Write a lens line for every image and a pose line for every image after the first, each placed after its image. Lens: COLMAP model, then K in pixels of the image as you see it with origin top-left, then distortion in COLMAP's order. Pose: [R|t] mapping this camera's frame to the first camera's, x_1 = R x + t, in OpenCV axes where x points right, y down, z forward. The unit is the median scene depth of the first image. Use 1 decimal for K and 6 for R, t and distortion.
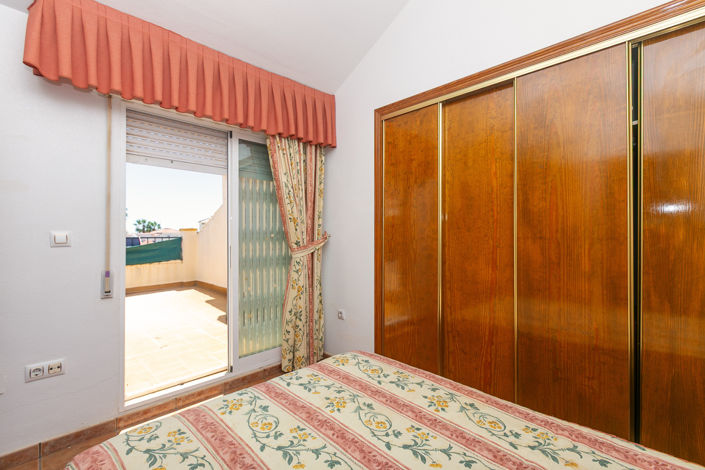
lens RADIAL K [[315.3, 0, 354.0], [0, 315.3, 234.7], [0, 0, 1]] dist [0.001168, -0.000691]
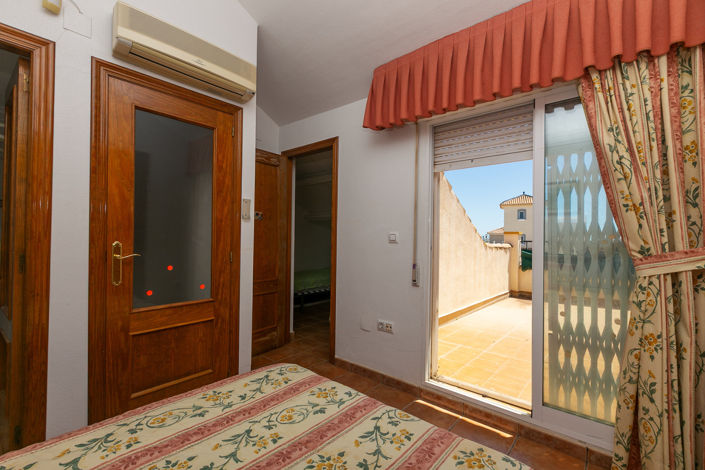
lens RADIAL K [[315.3, 0, 351.5], [0, 315.3, 234.2], [0, 0, 1]] dist [0.001168, -0.000691]
pose [[0.067016, -0.009874, -0.997703, 0.430764], [-0.013300, 0.999853, -0.010789, 0.014724], [0.997663, 0.013993, 0.066875, 0.647584]]
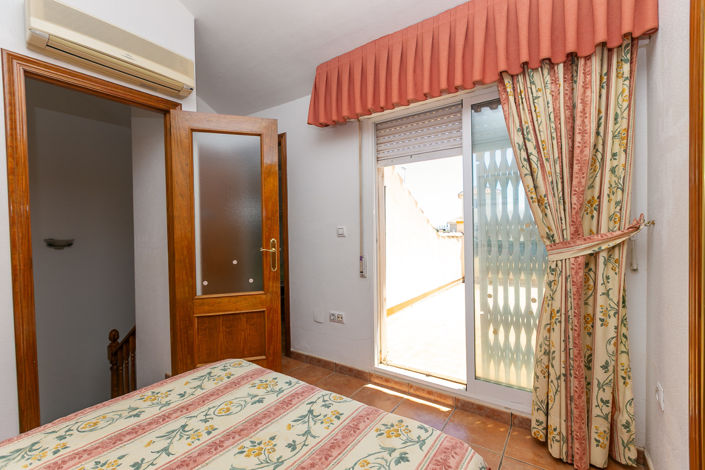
lens RADIAL K [[315.3, 0, 351.3], [0, 315.3, 234.0], [0, 0, 1]] dist [0.001168, -0.000691]
pose [[0.173399, 0.008387, -0.984816, 0.474309], [0.020360, 0.999720, 0.012099, 0.008284], [0.984641, -0.022149, 0.173179, 0.714455]]
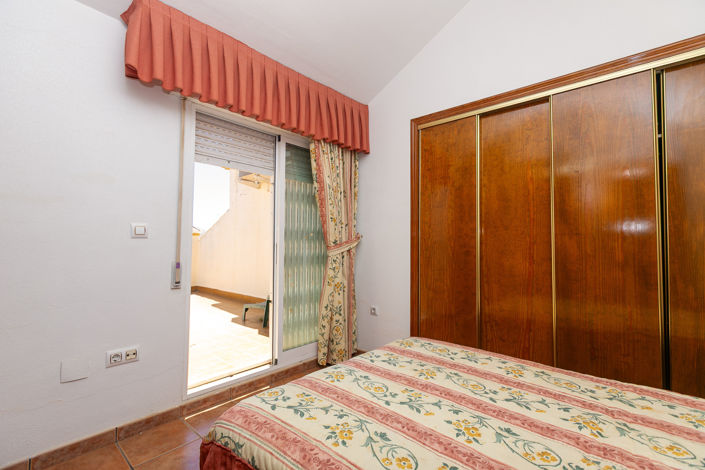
lens RADIAL K [[315.3, 0, 354.1], [0, 315.3, 235.2], [0, 0, 1]] dist [0.001168, -0.000691]
pose [[0.998257, 0.009855, 0.058183, -0.249751], [-0.008008, 0.999459, -0.031898, 0.051259], [-0.058466, 0.031377, 0.997796, -0.082737]]
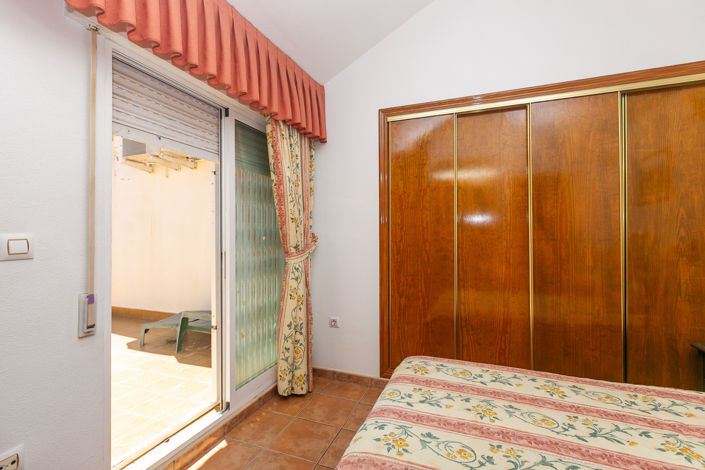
lens RADIAL K [[315.3, 0, 354.2], [0, 315.3, 234.9], [0, 0, 1]] dist [0.001168, -0.000691]
pose [[0.916869, -0.001398, 0.399185, -0.523862], [0.002392, 0.999995, -0.001993, -0.005946], [-0.399180, 0.002782, 0.916868, 0.174651]]
